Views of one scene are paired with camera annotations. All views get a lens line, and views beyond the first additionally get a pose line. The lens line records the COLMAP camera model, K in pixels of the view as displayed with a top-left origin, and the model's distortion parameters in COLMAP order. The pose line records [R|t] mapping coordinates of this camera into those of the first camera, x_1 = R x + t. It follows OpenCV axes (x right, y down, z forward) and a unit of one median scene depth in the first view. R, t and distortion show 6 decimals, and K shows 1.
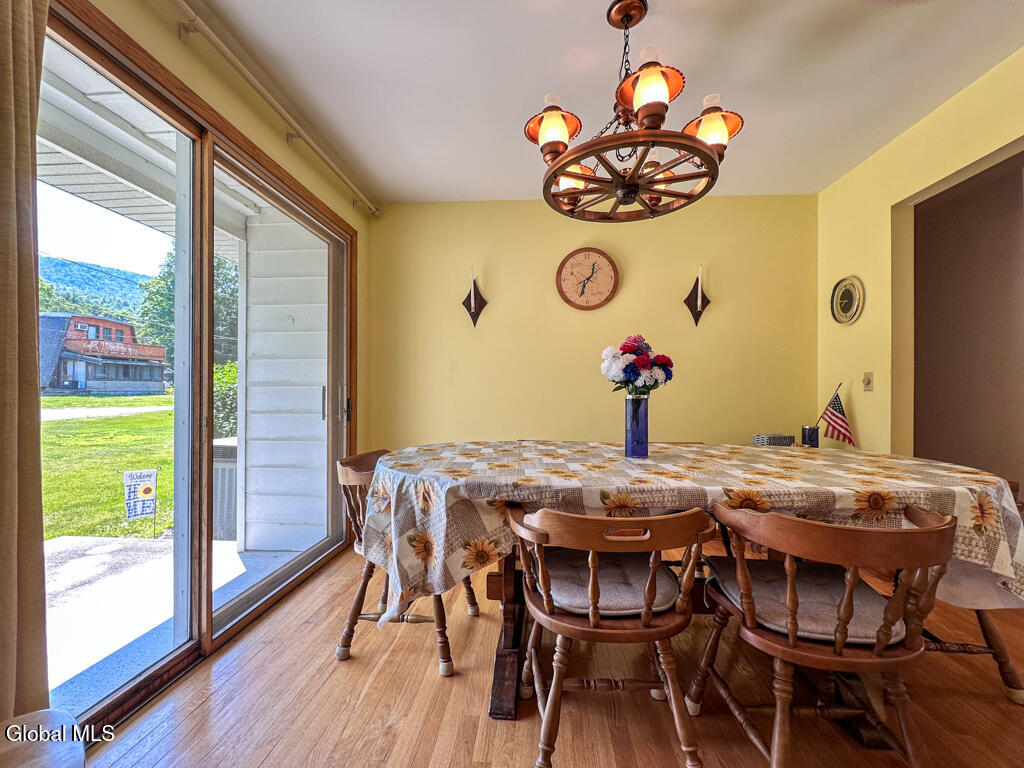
lens RADIAL K [[416.0, 0, 512.0], [0, 416.0, 384.0], [0, 0, 1]] dist [-0.025868, -0.000101]
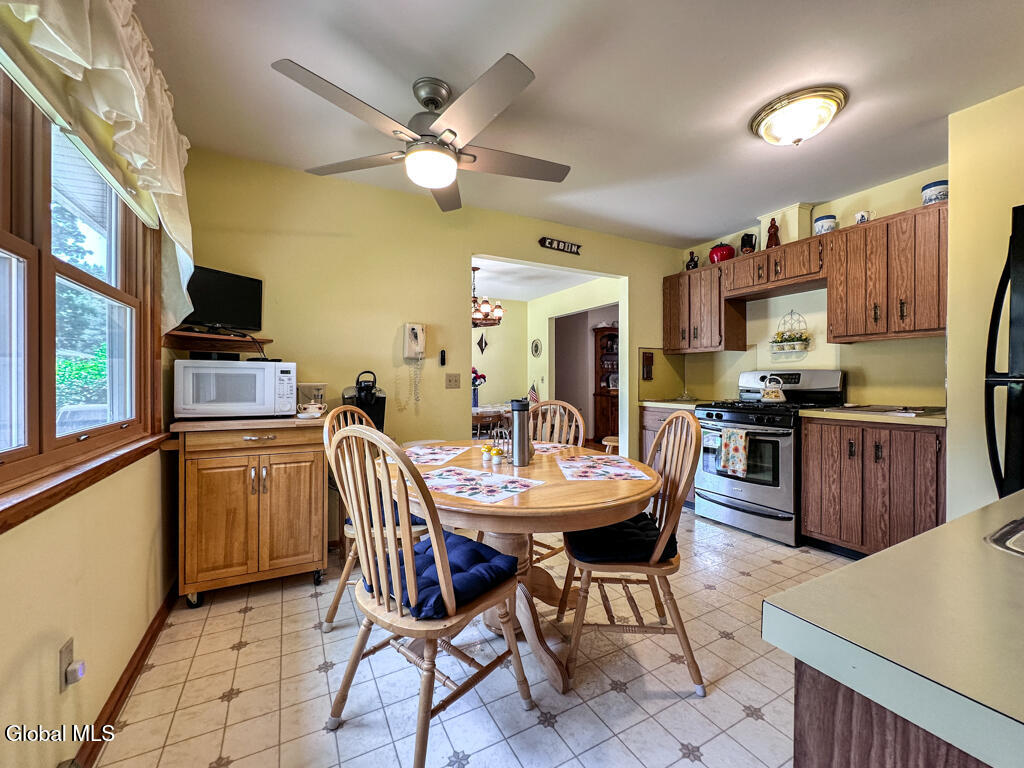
lens RADIAL K [[416.0, 0, 512.0], [0, 416.0, 384.0], [0, 0, 1]] dist [-0.025868, -0.000101]
pose [[0.843191, -0.019755, 0.537251, -0.803137], [0.006020, 0.999609, 0.027308, -0.055436], [-0.537581, -0.019792, 0.842980, -1.255528]]
